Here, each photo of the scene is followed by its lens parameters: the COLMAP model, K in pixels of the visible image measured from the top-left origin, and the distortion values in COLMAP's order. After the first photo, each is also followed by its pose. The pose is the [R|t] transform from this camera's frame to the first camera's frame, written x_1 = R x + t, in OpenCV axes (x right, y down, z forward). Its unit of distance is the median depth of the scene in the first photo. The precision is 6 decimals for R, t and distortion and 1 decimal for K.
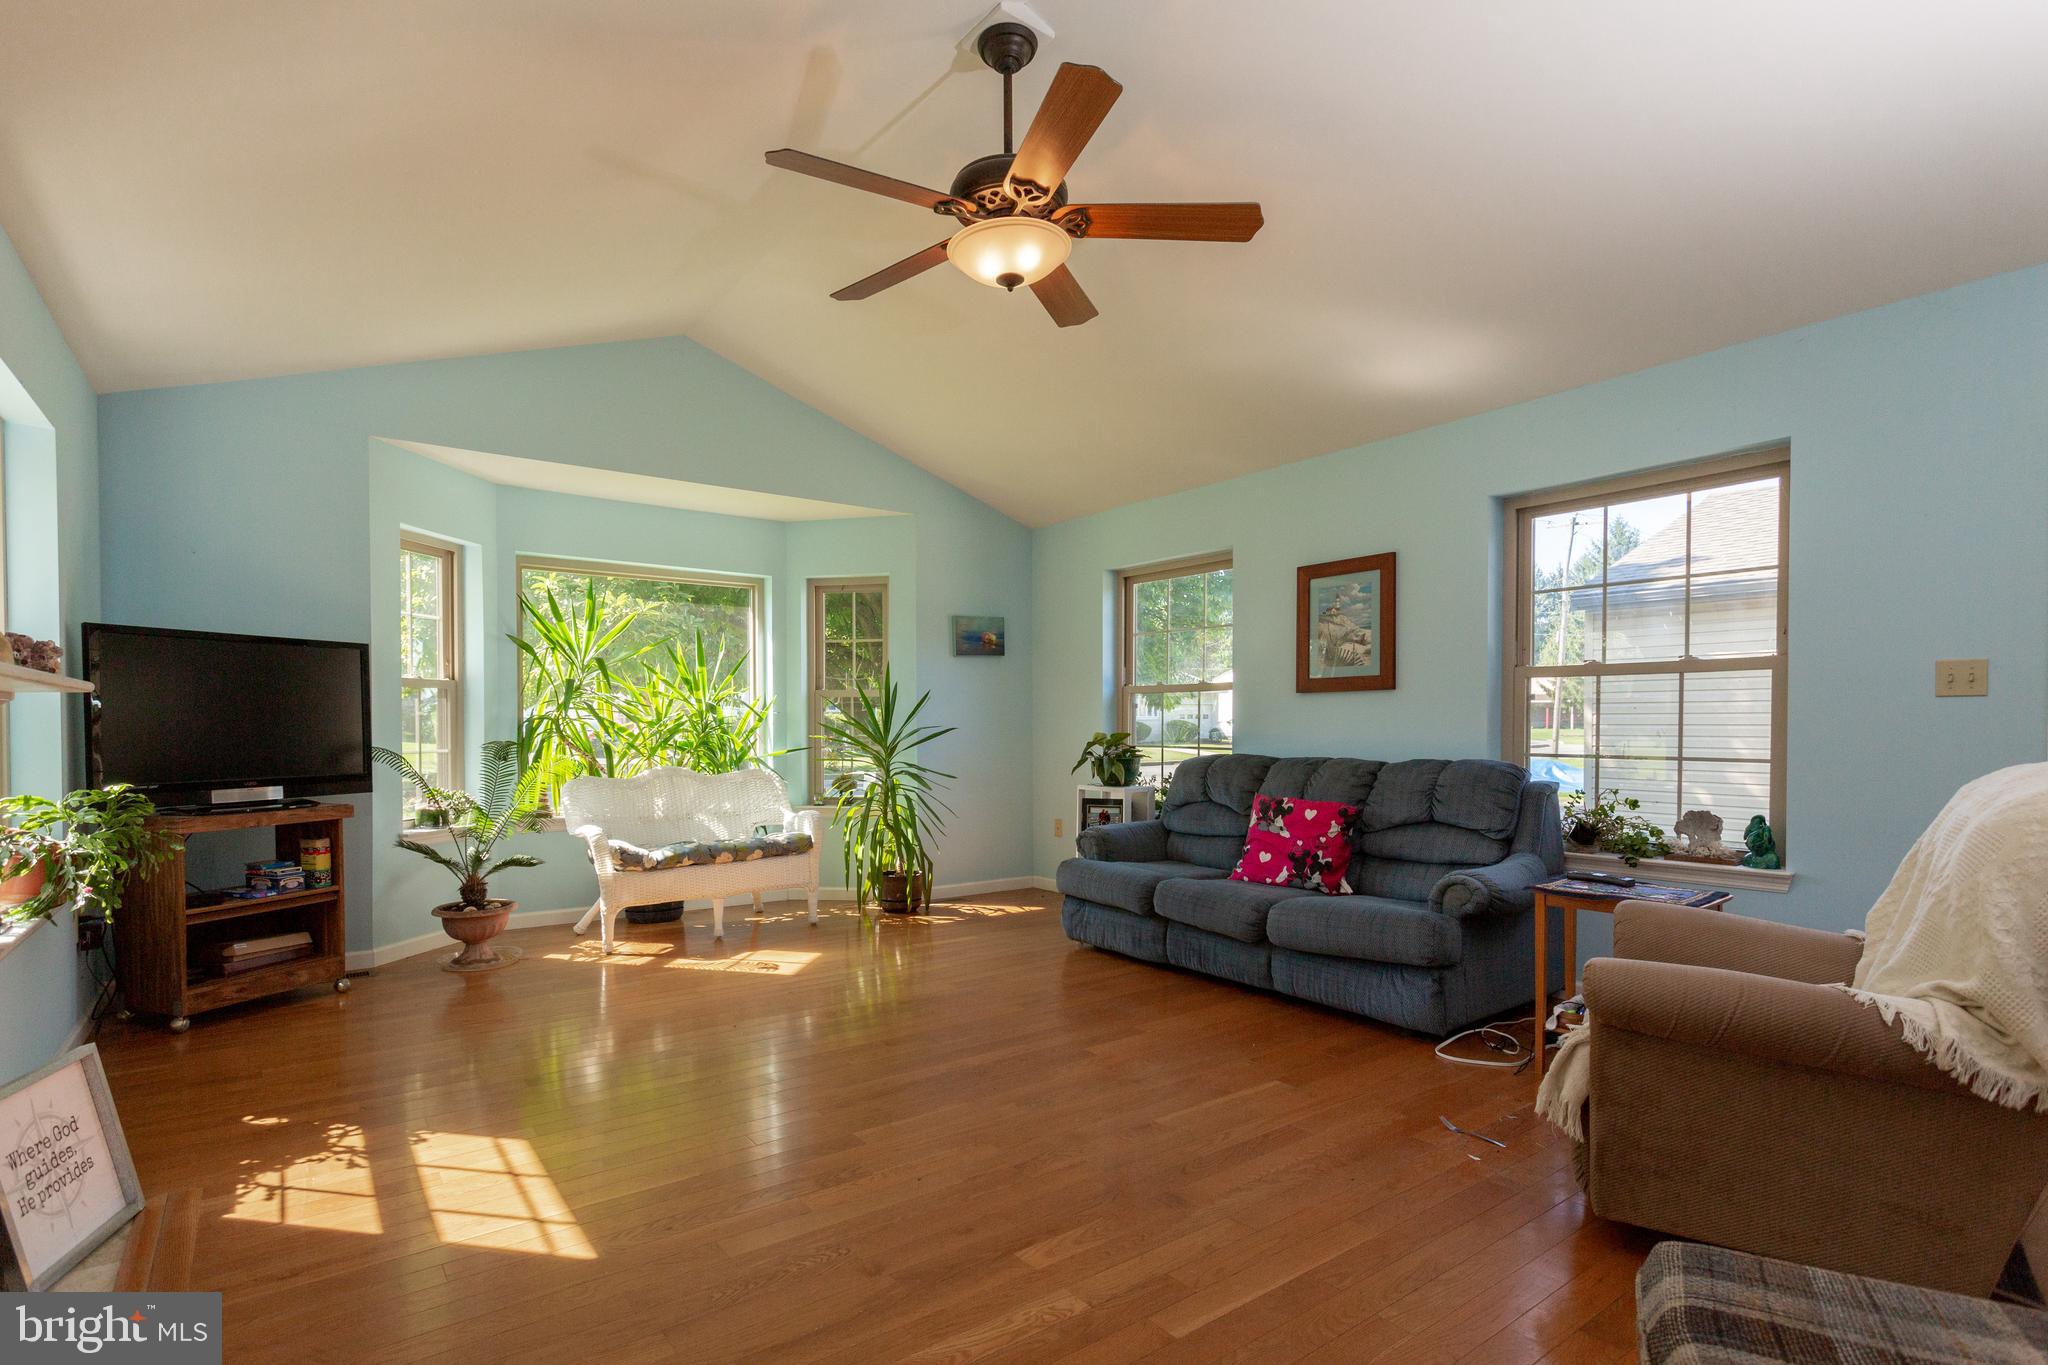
lens RADIAL K [[983.5, 0, 1024.9], [0, 983.5, 747.6], [0, 0, 1]] dist [0.000330, 0.000414]
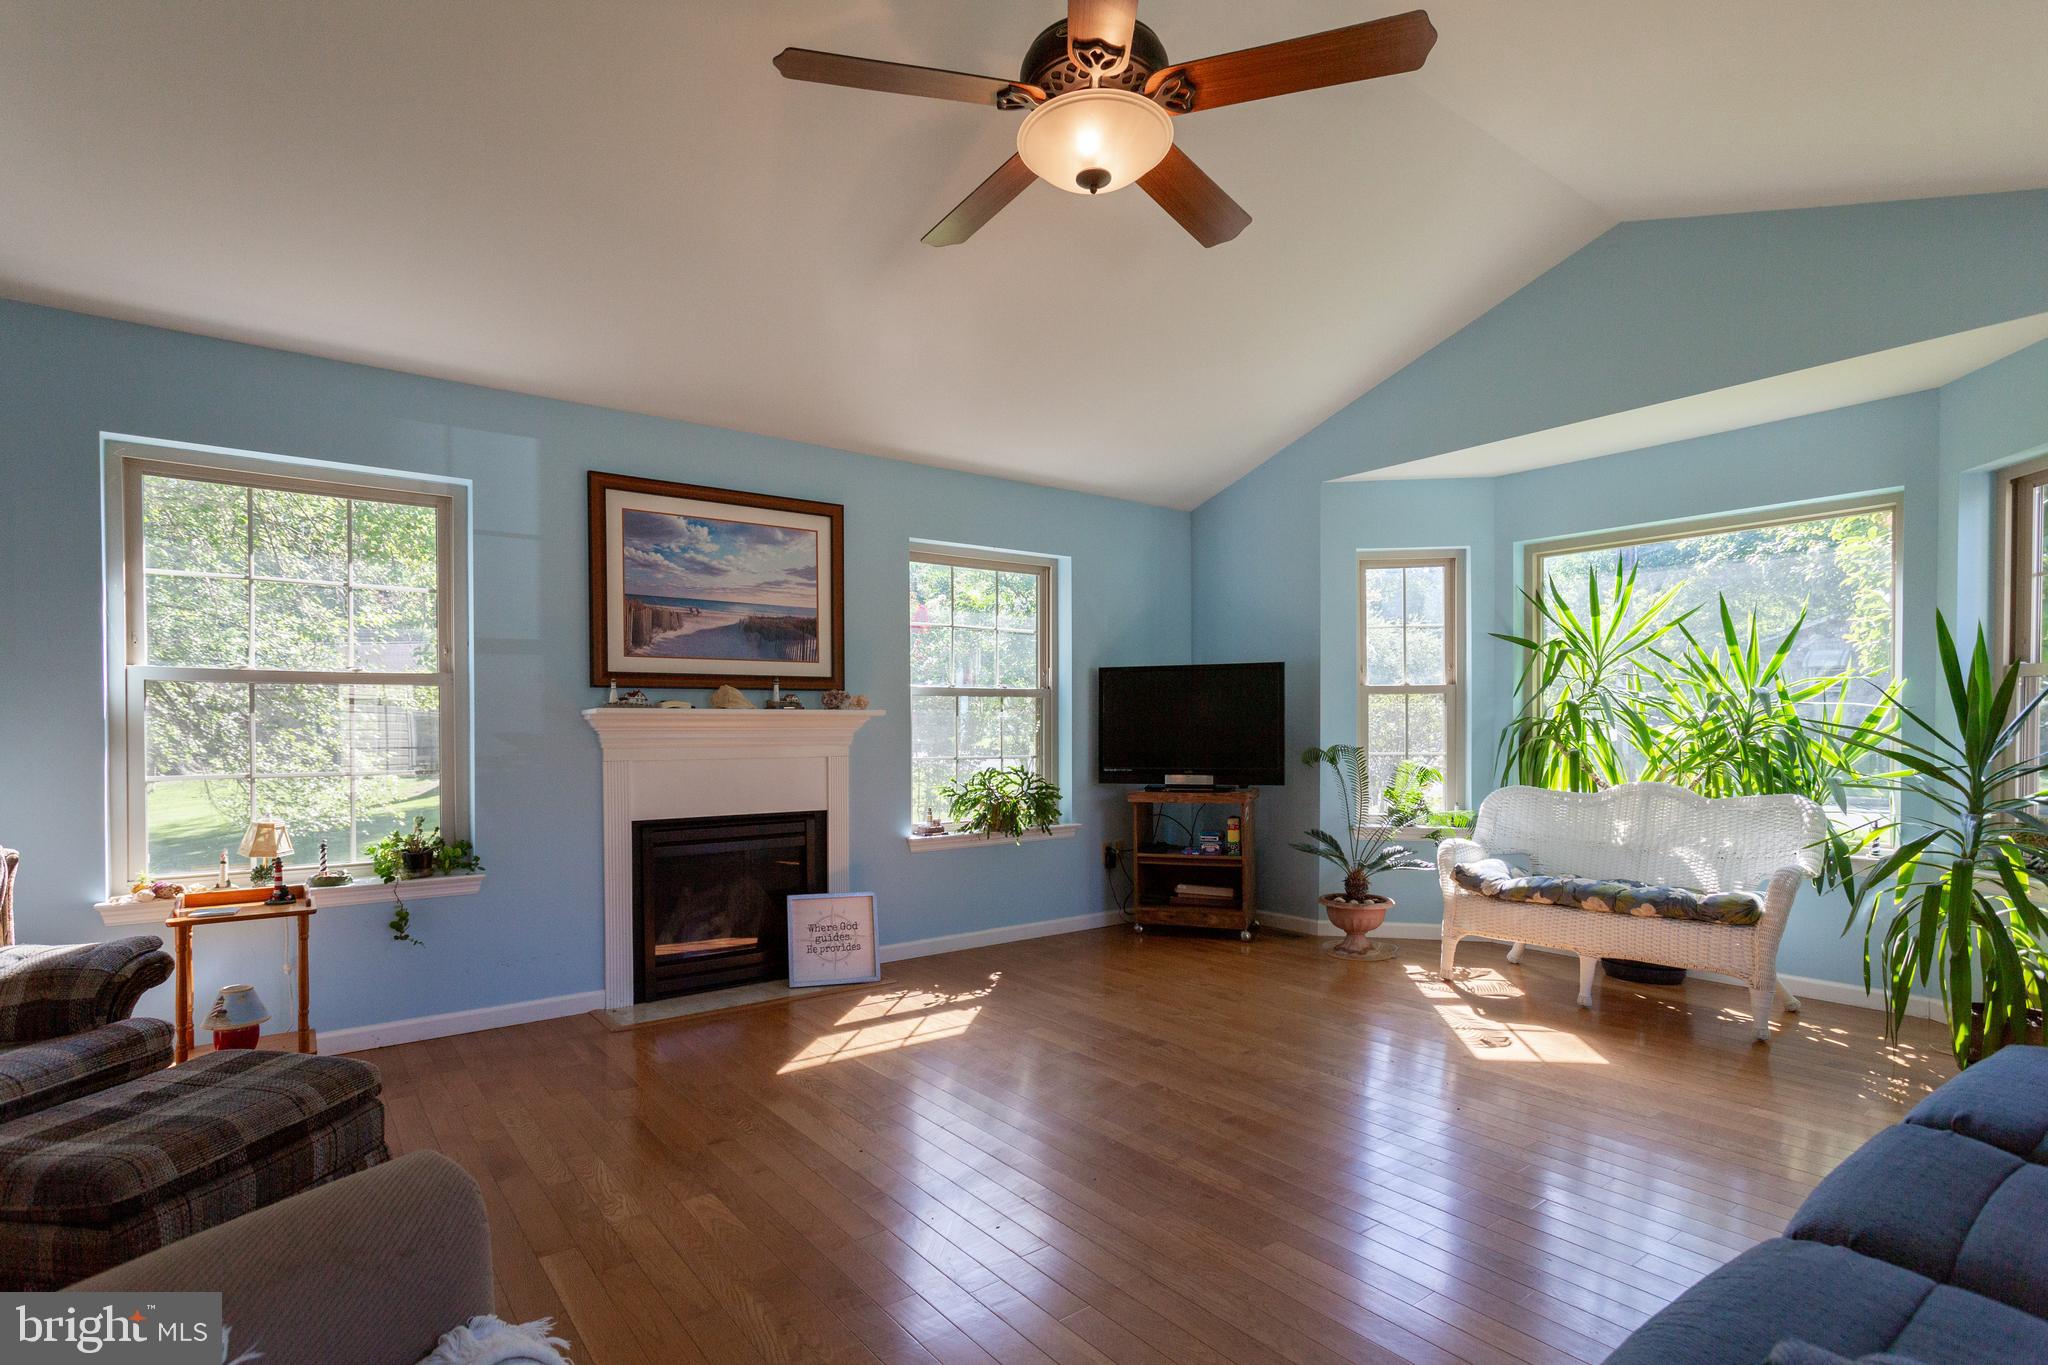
lens RADIAL K [[1015.2, 0, 1025.2], [0, 1015.2, 727.3], [0, 0, 1]] dist [-0.000038, 0.000152]
pose [[-0.004876, -0.000091, -0.999988, 0.622109], [-0.019273, 0.999814, 0.000003, -0.021276], [0.999802, 0.019273, -0.004877, 0.730769]]
